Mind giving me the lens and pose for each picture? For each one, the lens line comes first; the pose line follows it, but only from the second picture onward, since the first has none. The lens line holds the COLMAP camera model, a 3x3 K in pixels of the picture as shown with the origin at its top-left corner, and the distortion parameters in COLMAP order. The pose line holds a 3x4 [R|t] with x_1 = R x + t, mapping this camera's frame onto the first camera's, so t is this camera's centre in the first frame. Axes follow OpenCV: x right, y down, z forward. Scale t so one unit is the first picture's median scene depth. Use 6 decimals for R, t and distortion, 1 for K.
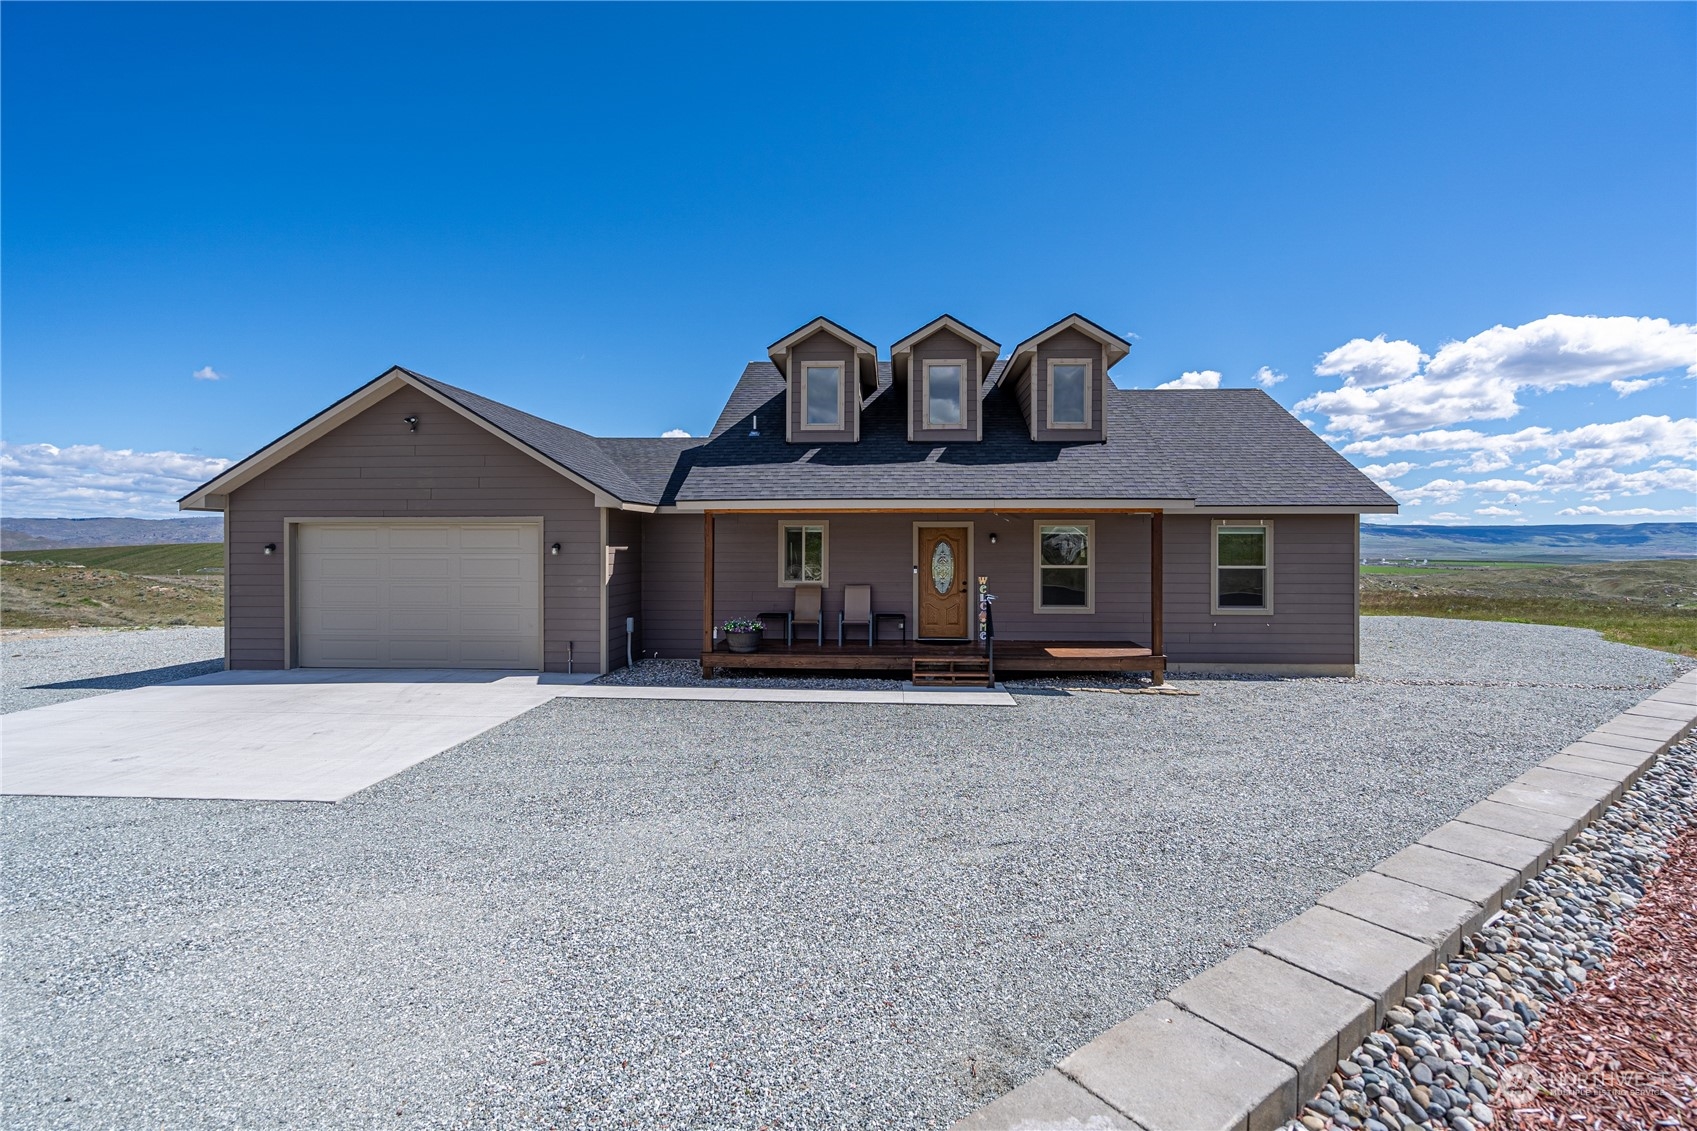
lens RADIAL K [[817.8, 0, 821.3], [0, 817.8, 540.3], [0, 0, 1]] dist [-0.001041, 0.002611]
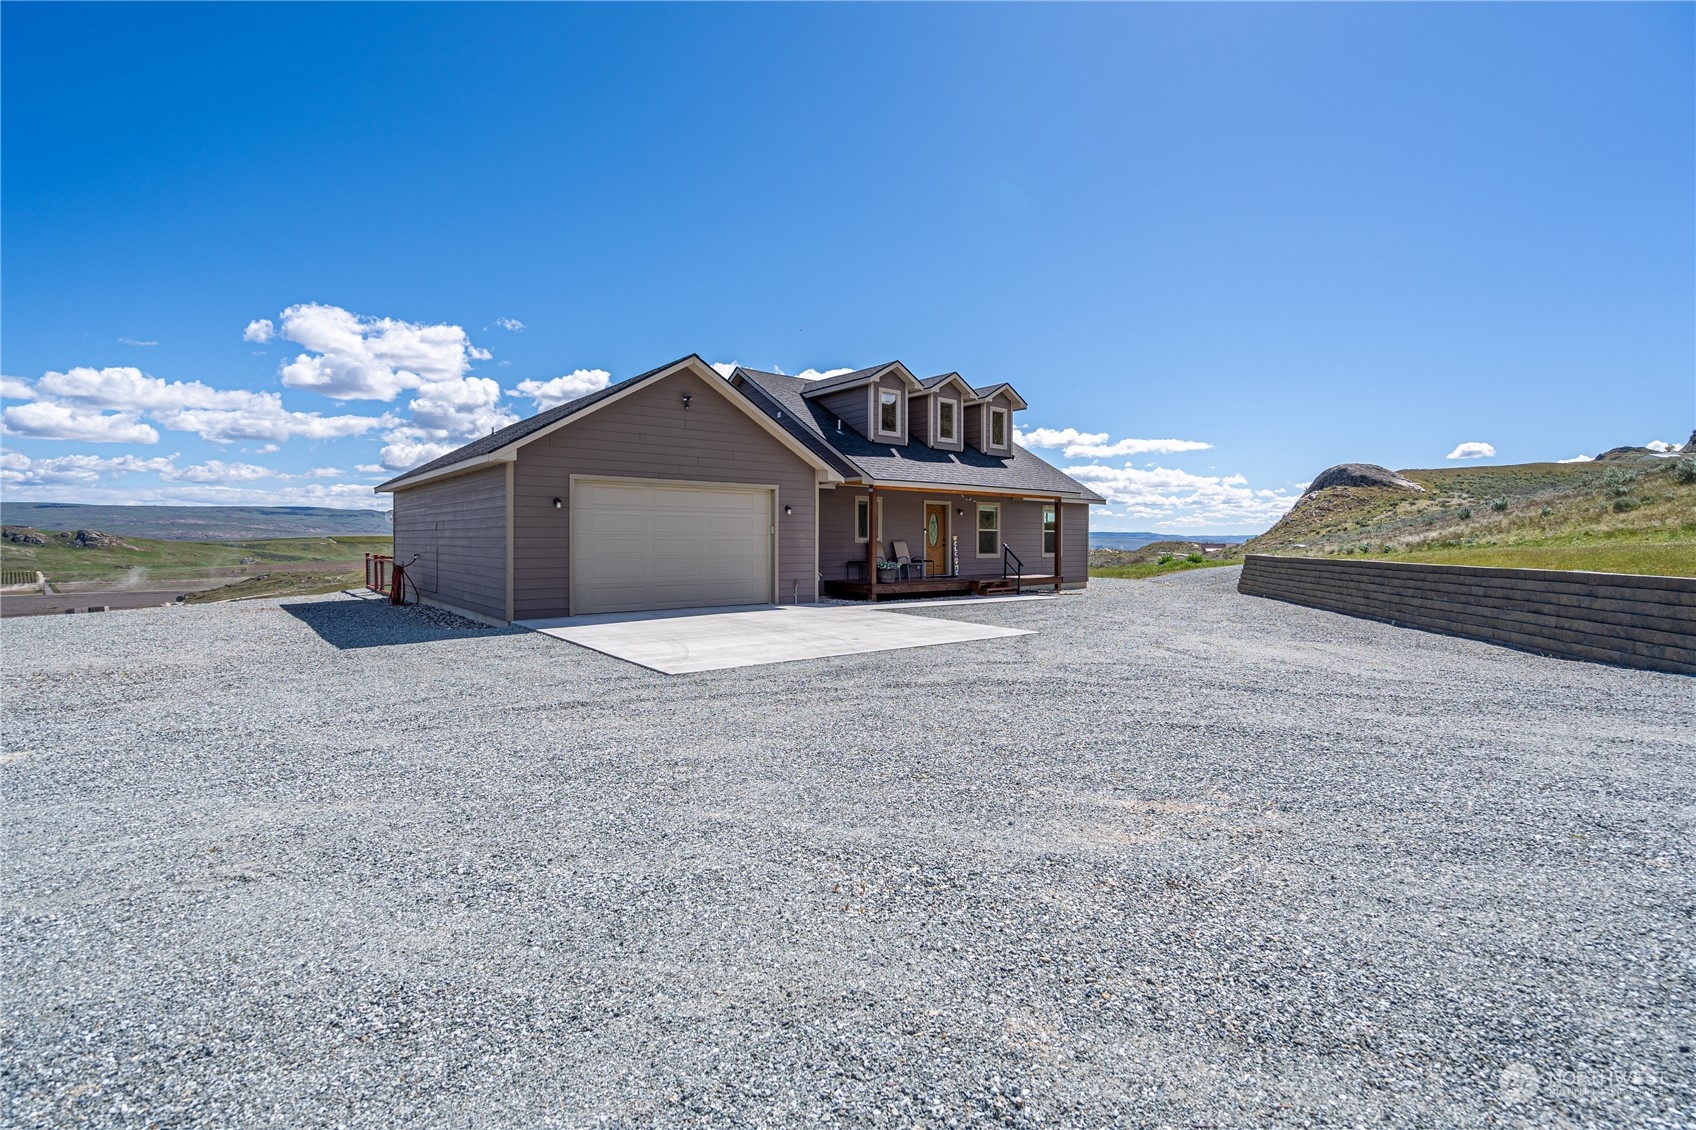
lens RADIAL K [[817.3, 0, 877.6], [0, 817.3, 536.9], [0, 0, 1]] dist [-0.001041, 0.002611]
pose [[0.715827, 0.005573, 0.698255, -1.073643], [-0.013319, 0.999895, 0.005674, 0.041084], [-0.698151, -0.013361, 0.715826, -0.043921]]
